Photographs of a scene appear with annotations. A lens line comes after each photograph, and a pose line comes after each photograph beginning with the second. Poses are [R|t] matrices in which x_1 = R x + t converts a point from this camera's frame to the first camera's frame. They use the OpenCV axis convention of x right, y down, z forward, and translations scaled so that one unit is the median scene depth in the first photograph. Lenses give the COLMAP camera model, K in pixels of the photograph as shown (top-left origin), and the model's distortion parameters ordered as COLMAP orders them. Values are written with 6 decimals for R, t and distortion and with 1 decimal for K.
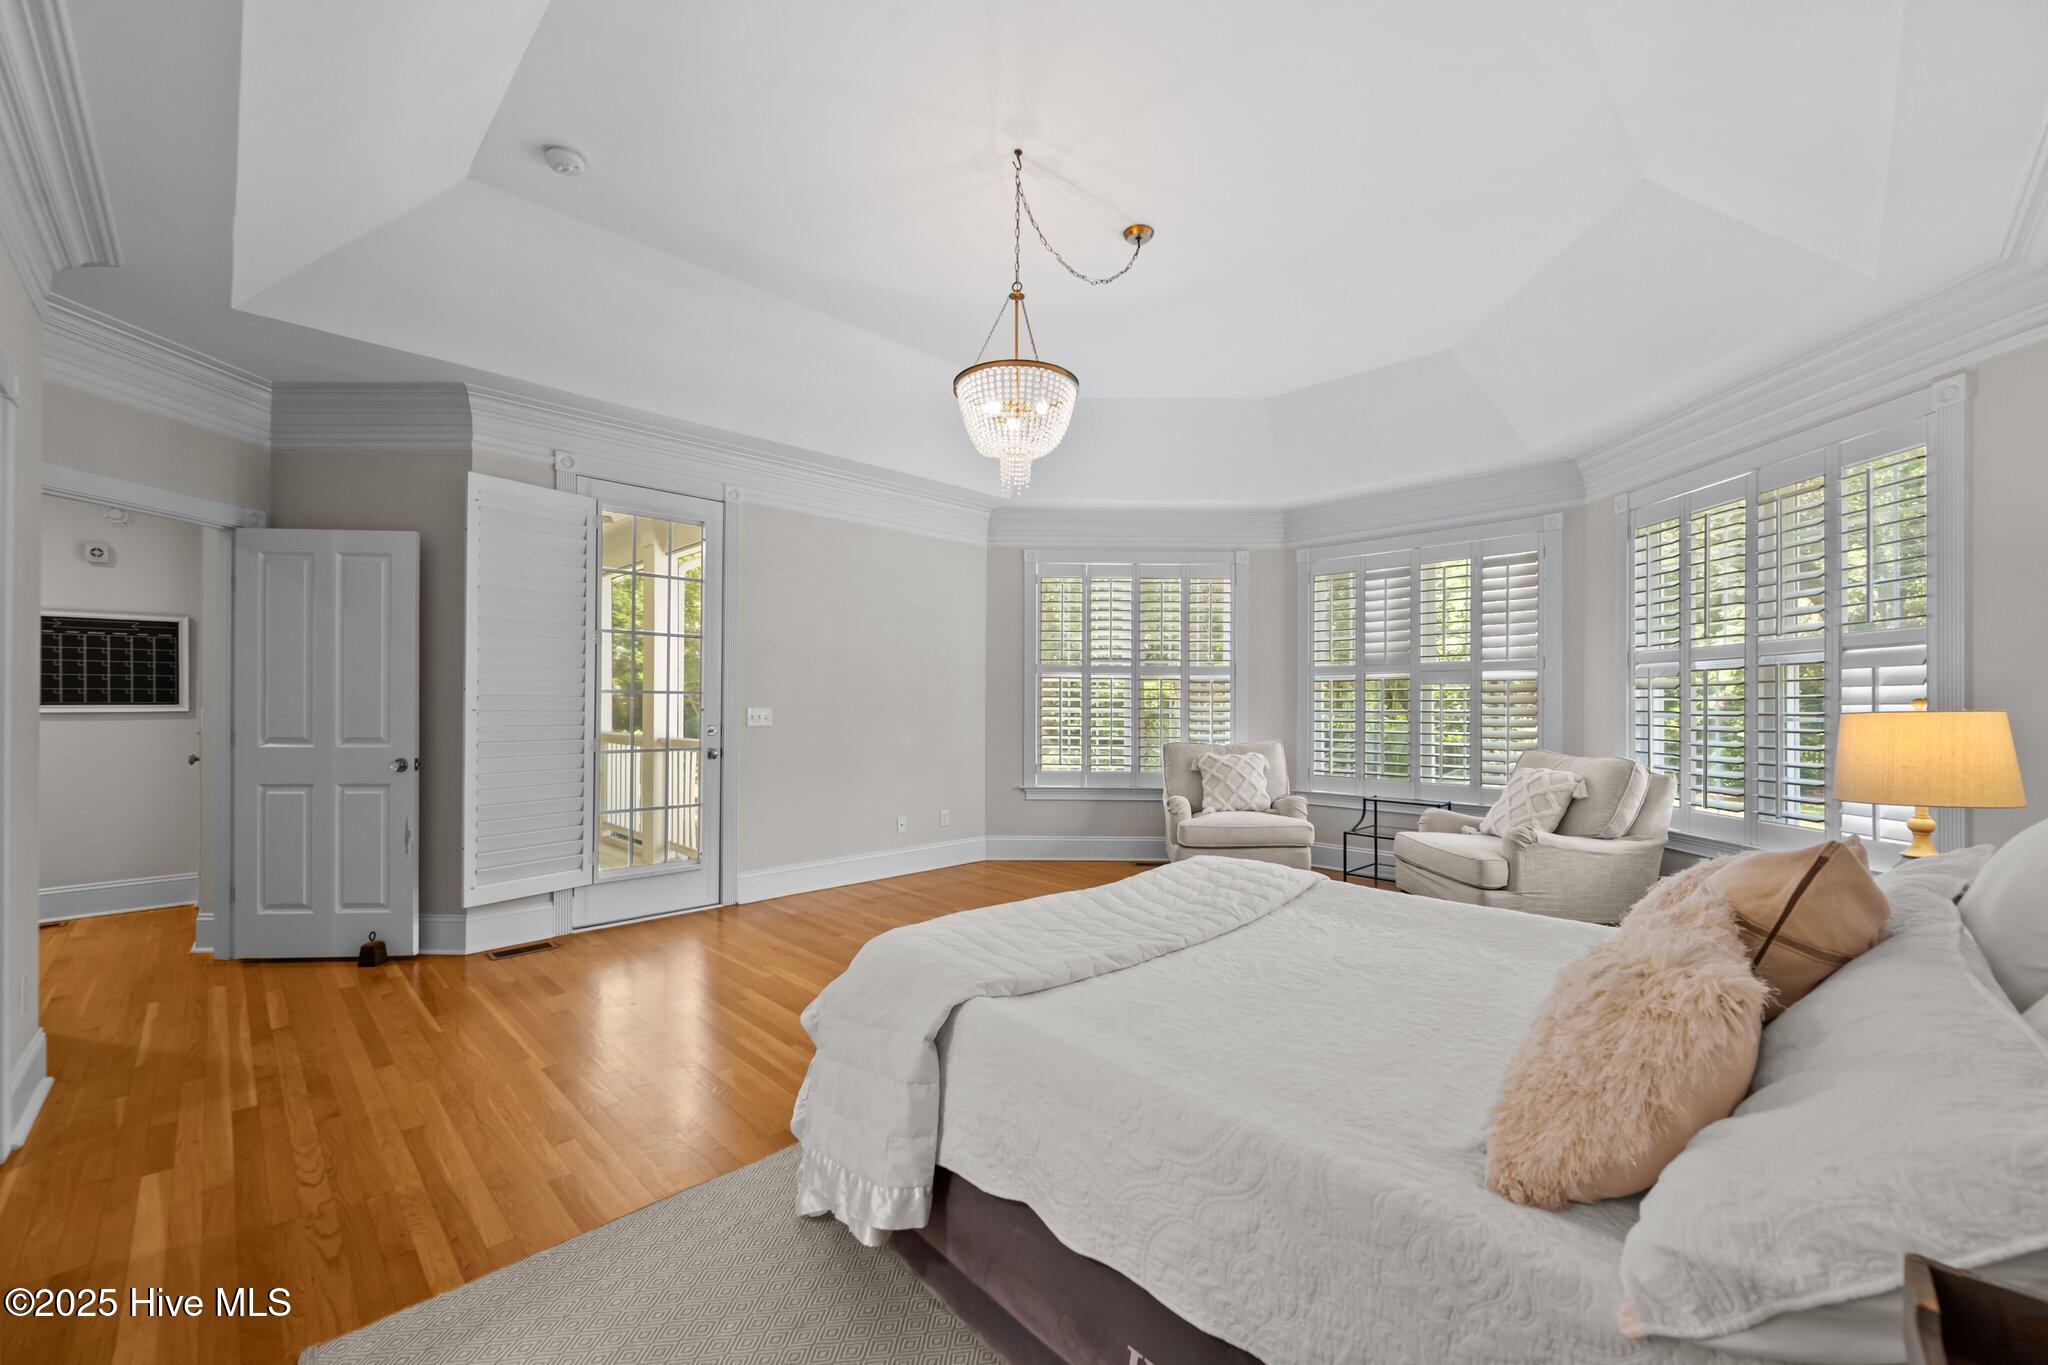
lens RADIAL K [[813.2, 0, 1019.5], [0, 813.2, 698.9], [0, 0, 1]] dist [-0.000620, -0.000412]
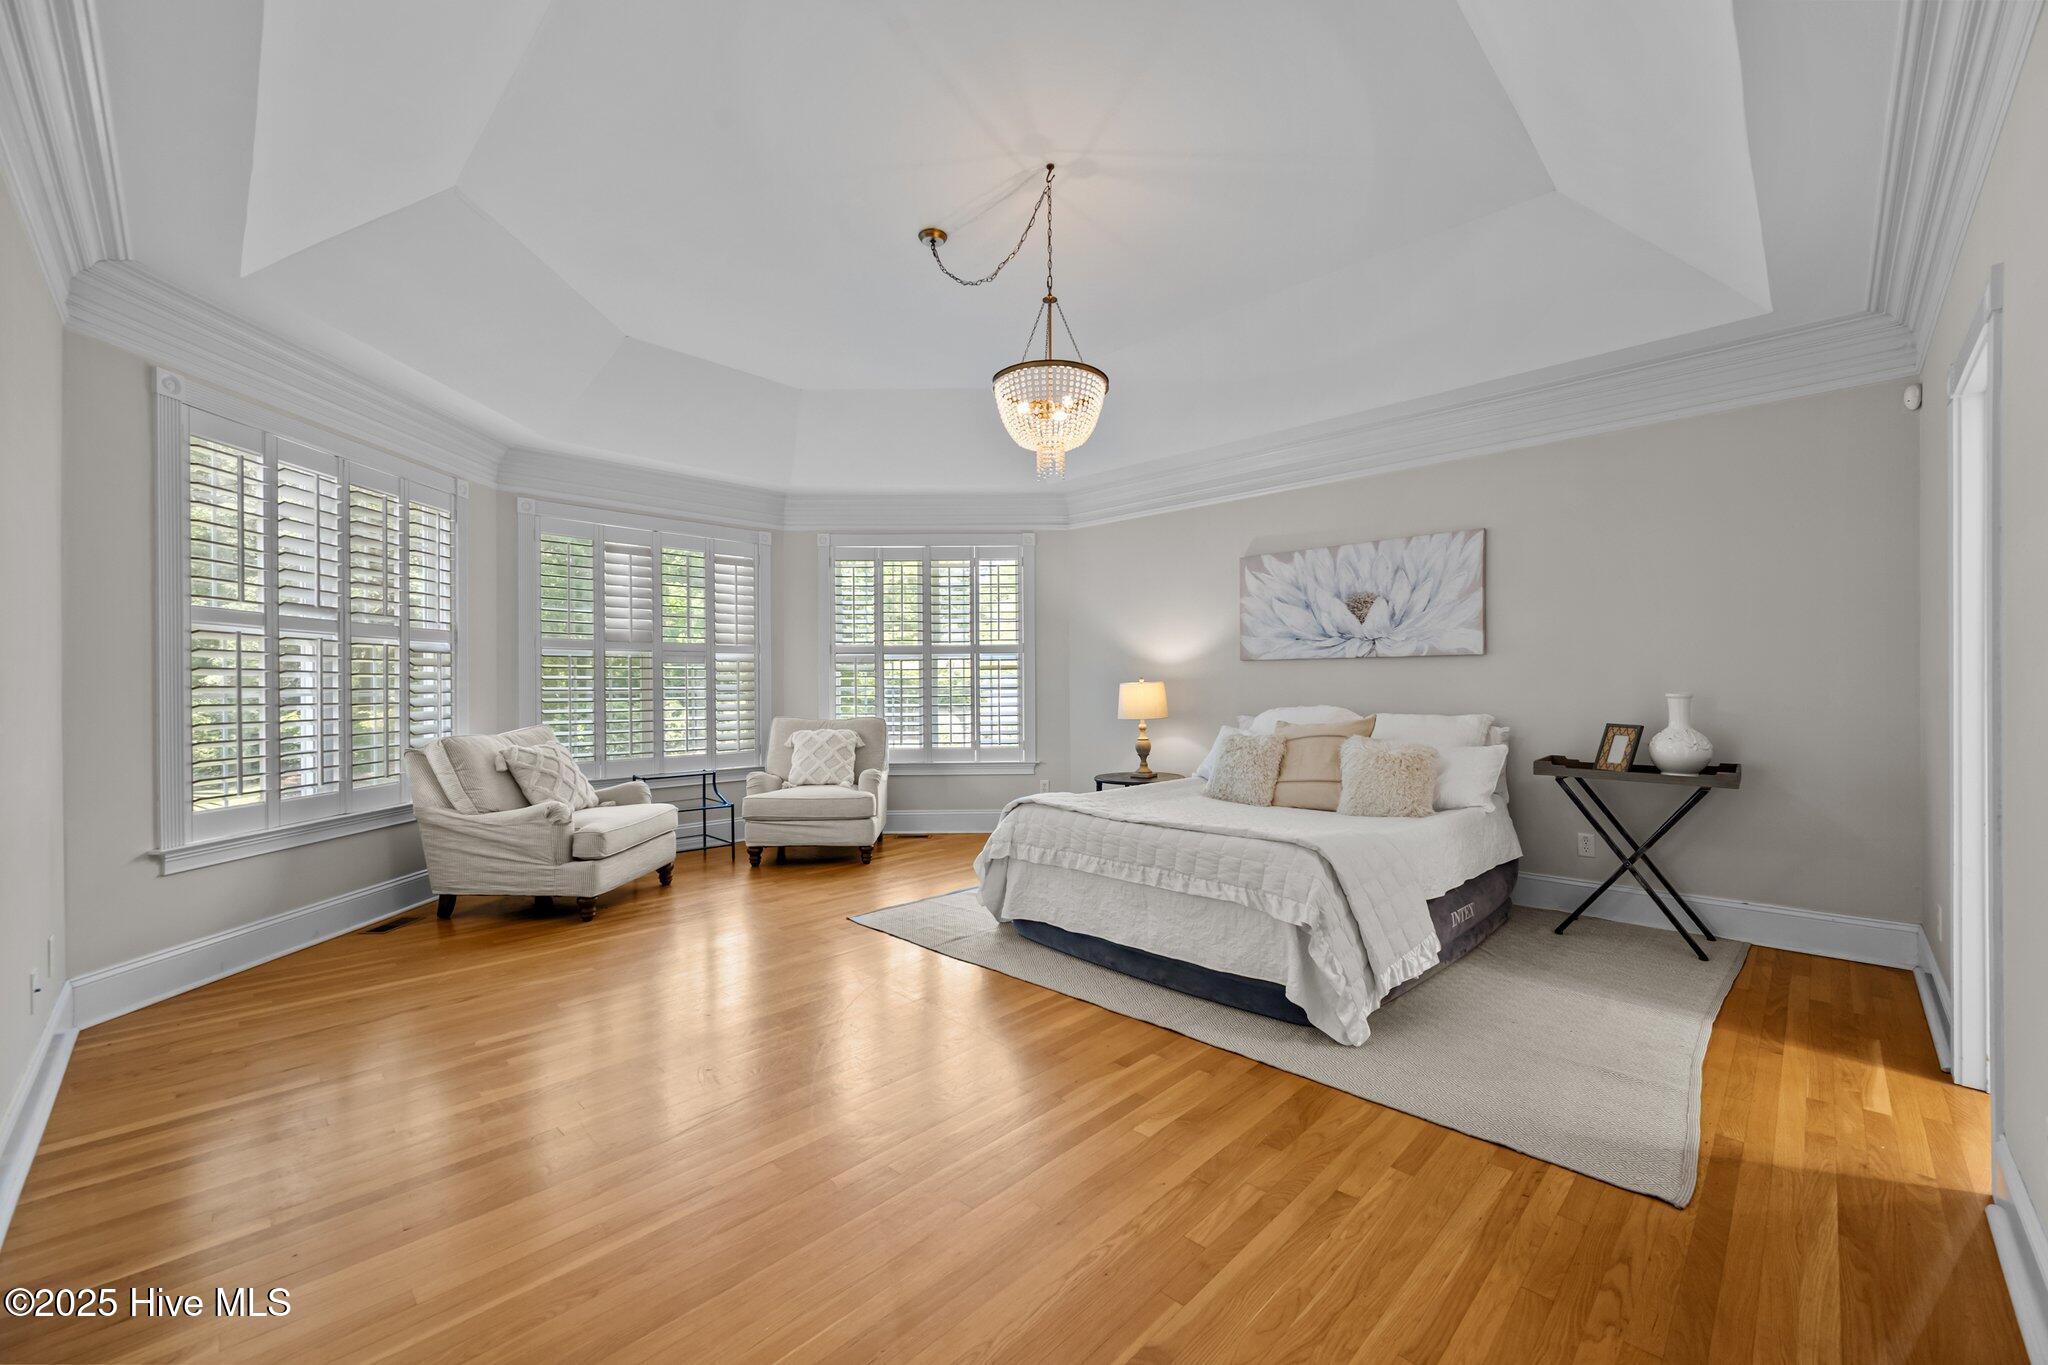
lens RADIAL K [[814.8, 0, 1041.3], [0, 814.8, 687.5], [0, 0, 1]] dist [0.001759, 0.000261]
pose [[-0.021476, -0.007069, 0.999744, -0.633323], [-0.004838, 0.999964, 0.006967, 0.003982], [-0.999758, -0.004687, -0.021509, 0.605697]]
